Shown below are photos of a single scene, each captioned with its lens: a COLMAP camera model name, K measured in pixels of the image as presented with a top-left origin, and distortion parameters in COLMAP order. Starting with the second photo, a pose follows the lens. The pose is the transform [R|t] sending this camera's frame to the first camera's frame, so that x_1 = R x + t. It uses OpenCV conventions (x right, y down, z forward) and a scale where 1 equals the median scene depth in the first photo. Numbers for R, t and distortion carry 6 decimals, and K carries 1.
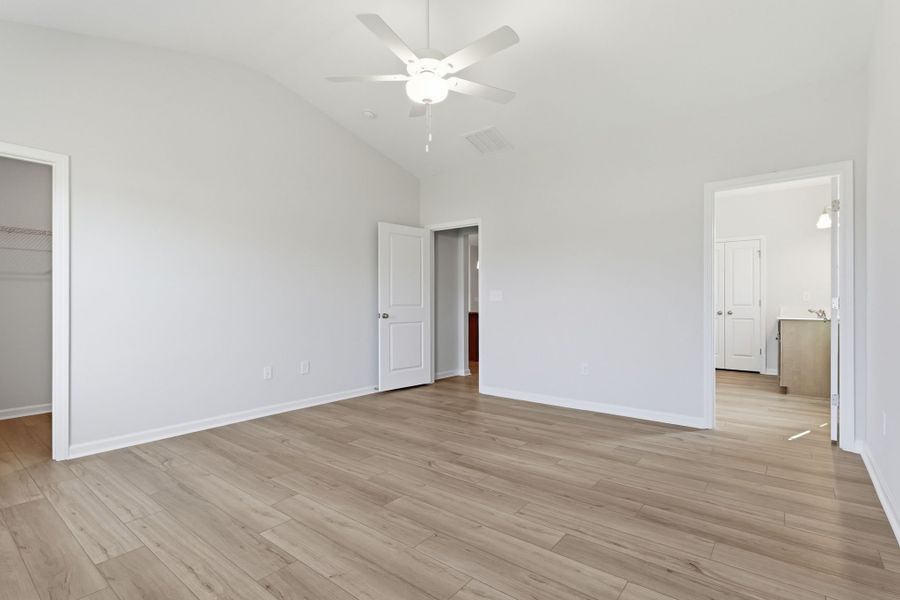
lens RADIAL K [[420.4, 0, 457.0], [0, 420.4, 297.7], [0, 0, 1]] dist [0.012320, -0.001495]
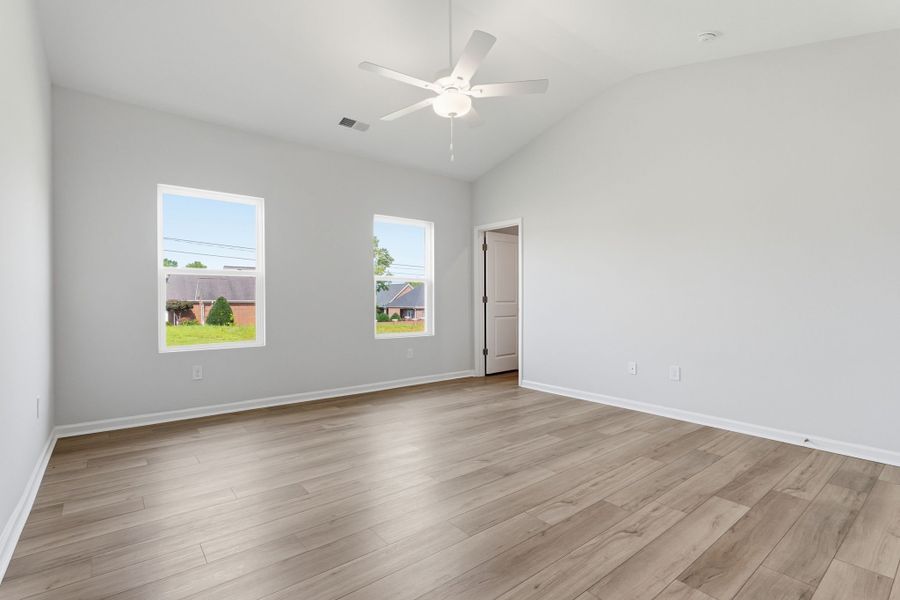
lens RADIAL K [[420.4, 0, 456.1], [0, 420.4, 304.6], [0, 0, 1]] dist [0.012320, -0.001495]
pose [[-0.210136, 0.010822, -0.977612, 0.833098], [0.017691, 0.999817, 0.007265, 0.012289], [0.977512, -0.015768, -0.210289, 1.036830]]
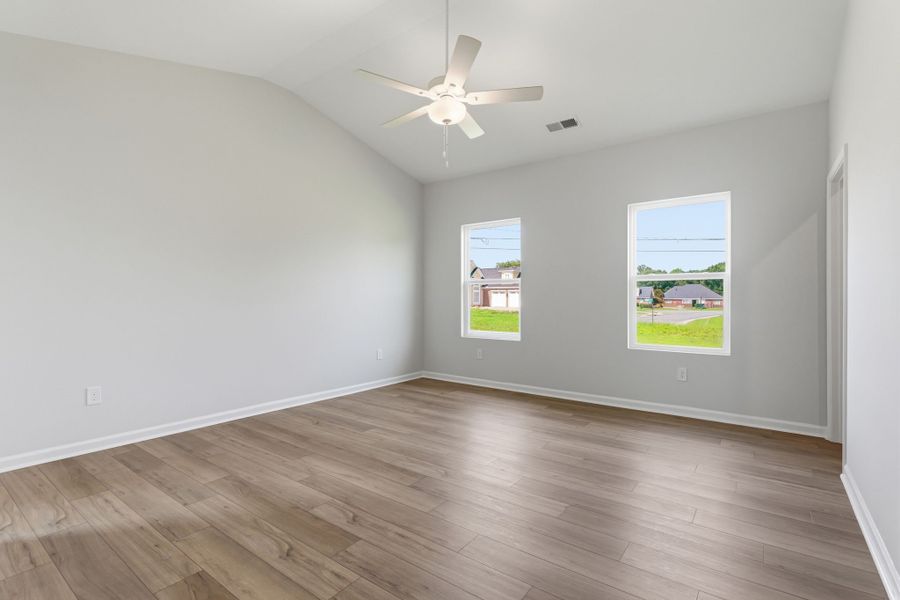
lens RADIAL K [[420.4, 0, 454.8], [0, 420.4, 307.2], [0, 0, 1]] dist [0.012320, -0.001495]
pose [[-0.999420, 0.000146, -0.034062, -0.046159], [0.000388, 0.999975, -0.007090, 0.021285], [0.034060, -0.007099, -0.999395, 1.756109]]
